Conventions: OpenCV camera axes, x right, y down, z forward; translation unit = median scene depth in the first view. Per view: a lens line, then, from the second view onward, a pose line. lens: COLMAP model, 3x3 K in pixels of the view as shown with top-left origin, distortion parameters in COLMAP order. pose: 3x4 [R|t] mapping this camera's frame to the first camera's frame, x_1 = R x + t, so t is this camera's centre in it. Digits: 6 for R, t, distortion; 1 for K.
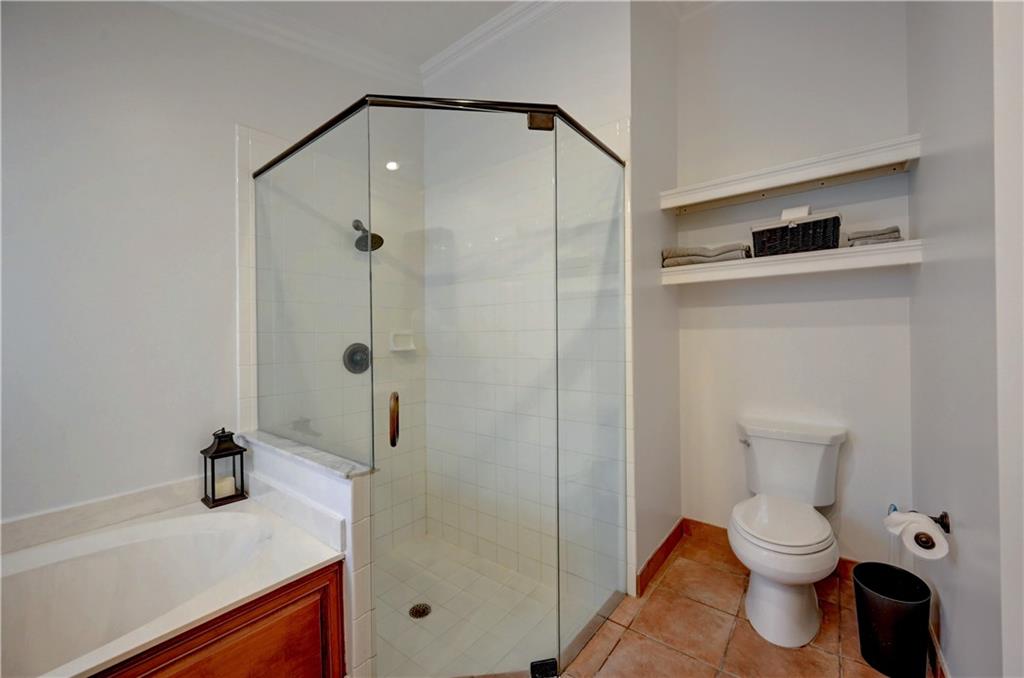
lens RADIAL K [[407.7, 0, 505.3], [0, 407.7, 338.1], [0, 0, 1]] dist [0.005646, -0.000204]
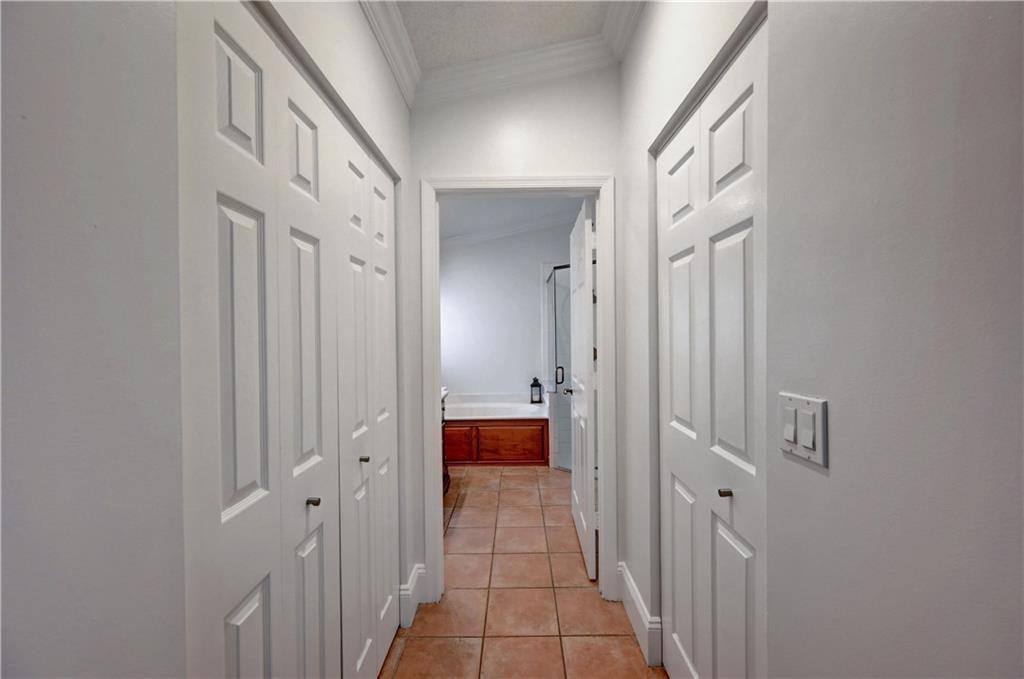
lens RADIAL K [[407.7, 0, 515.7], [0, 407.7, 339.0], [0, 0, 1]] dist [0.005646, -0.000204]
pose [[0.617958, 0.014538, -0.786077, 1.472337], [-0.000502, 0.999836, 0.018096, -0.095832], [0.786211, -0.010788, 0.617864, -0.868025]]
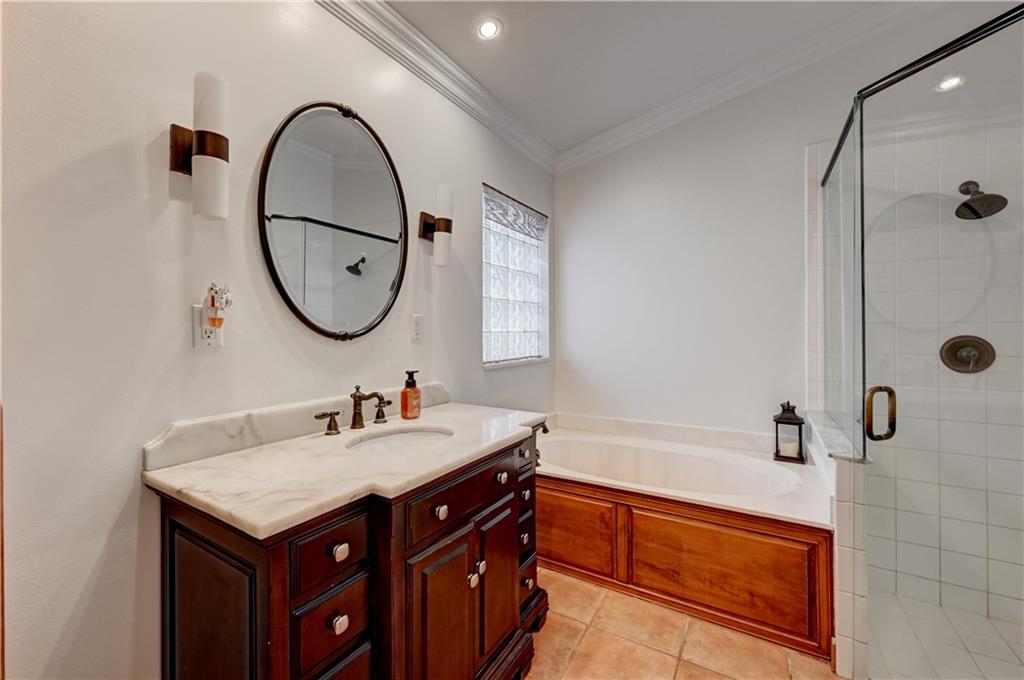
lens RADIAL K [[407.7, 0, 508.3], [0, 407.7, 337.5], [0, 0, 1]] dist [0.005646, -0.000204]
pose [[0.116458, 0.020557, -0.992983, 0.453464], [0.002813, 0.999775, 0.021027, -0.002157], [0.993192, -0.005242, 0.116374, 0.009502]]
